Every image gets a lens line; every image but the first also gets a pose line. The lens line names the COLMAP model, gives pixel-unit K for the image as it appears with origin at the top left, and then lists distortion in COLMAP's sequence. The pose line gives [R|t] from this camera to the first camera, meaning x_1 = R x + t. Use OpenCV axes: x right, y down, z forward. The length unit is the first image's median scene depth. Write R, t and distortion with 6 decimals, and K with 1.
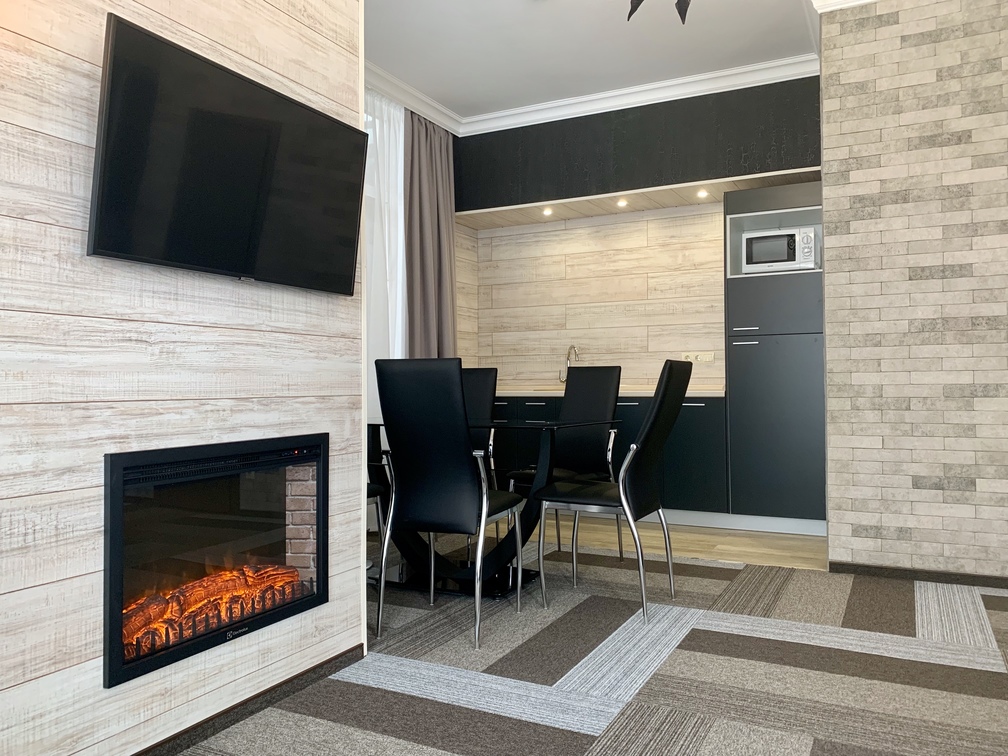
lens RADIAL K [[775.4, 0, 505.8], [0, 775.4, 379.1], [0, 0, 1]] dist [0.031202, -0.019689]
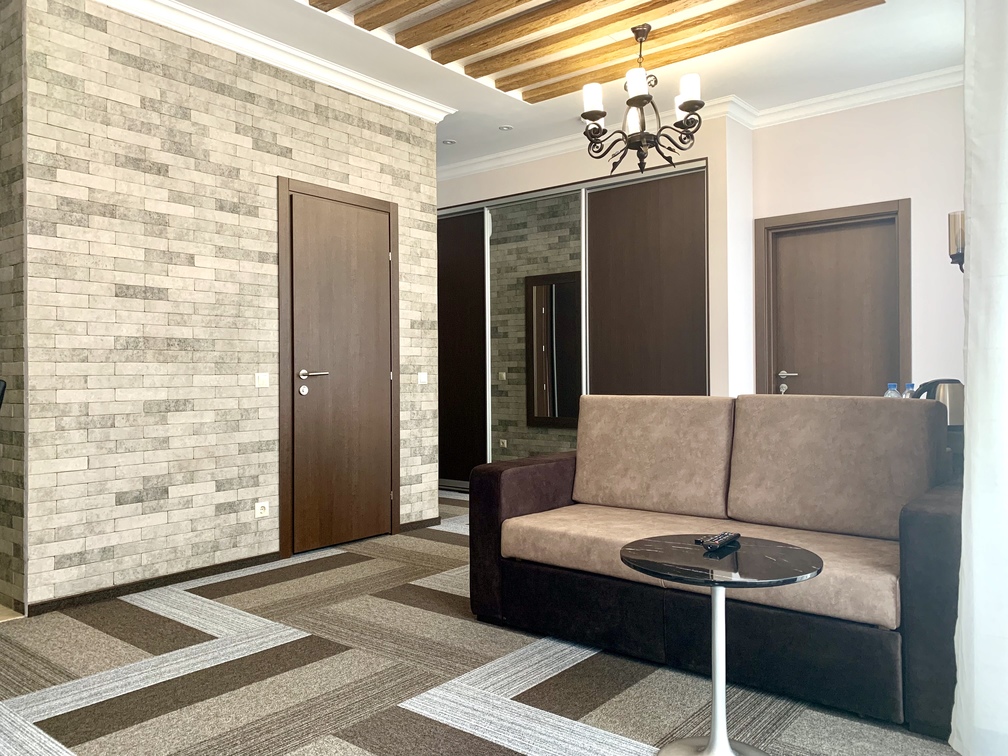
lens RADIAL K [[775.4, 0, 512.1], [0, 775.4, 383.1], [0, 0, 1]] dist [0.031202, -0.019689]
pose [[0.206419, -0.003067, 0.978459, -0.350668], [-0.000509, 0.999995, 0.003242, -0.019898], [-0.978464, -0.001168, 0.206416, 0.300603]]
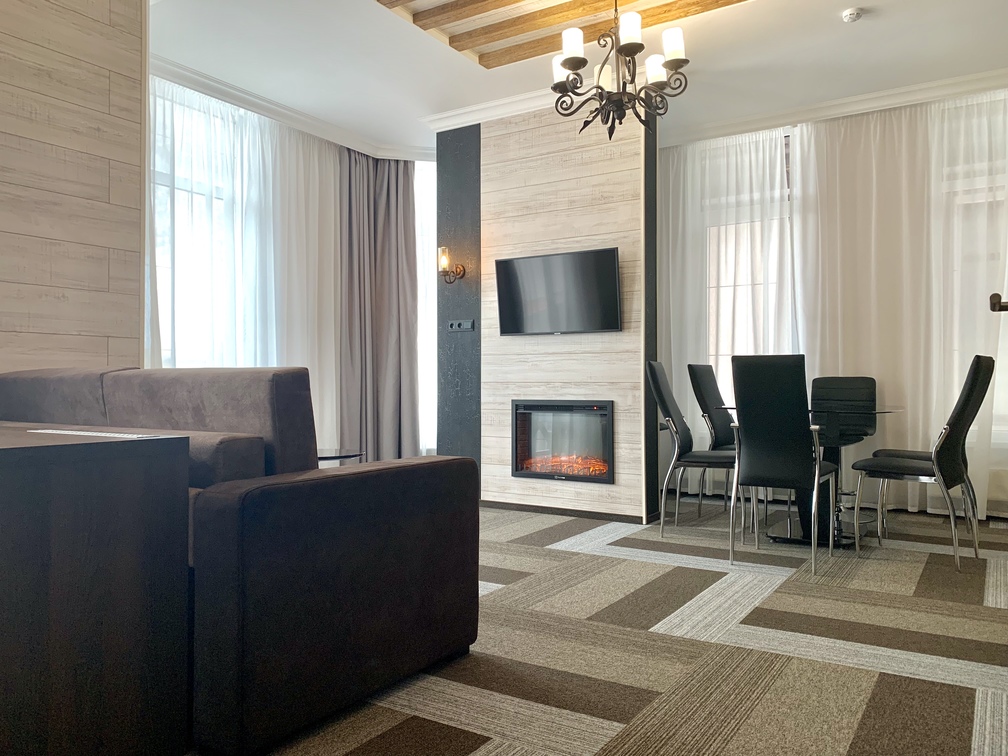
lens RADIAL K [[775.4, 0, 513.1], [0, 775.4, 380.8], [0, 0, 1]] dist [0.031202, -0.019689]
pose [[-0.092333, 0.001584, -0.995727, 1.225948], [0.005373, 0.999985, 0.001093, 0.009875], [0.995714, -0.005249, -0.092340, 0.632853]]
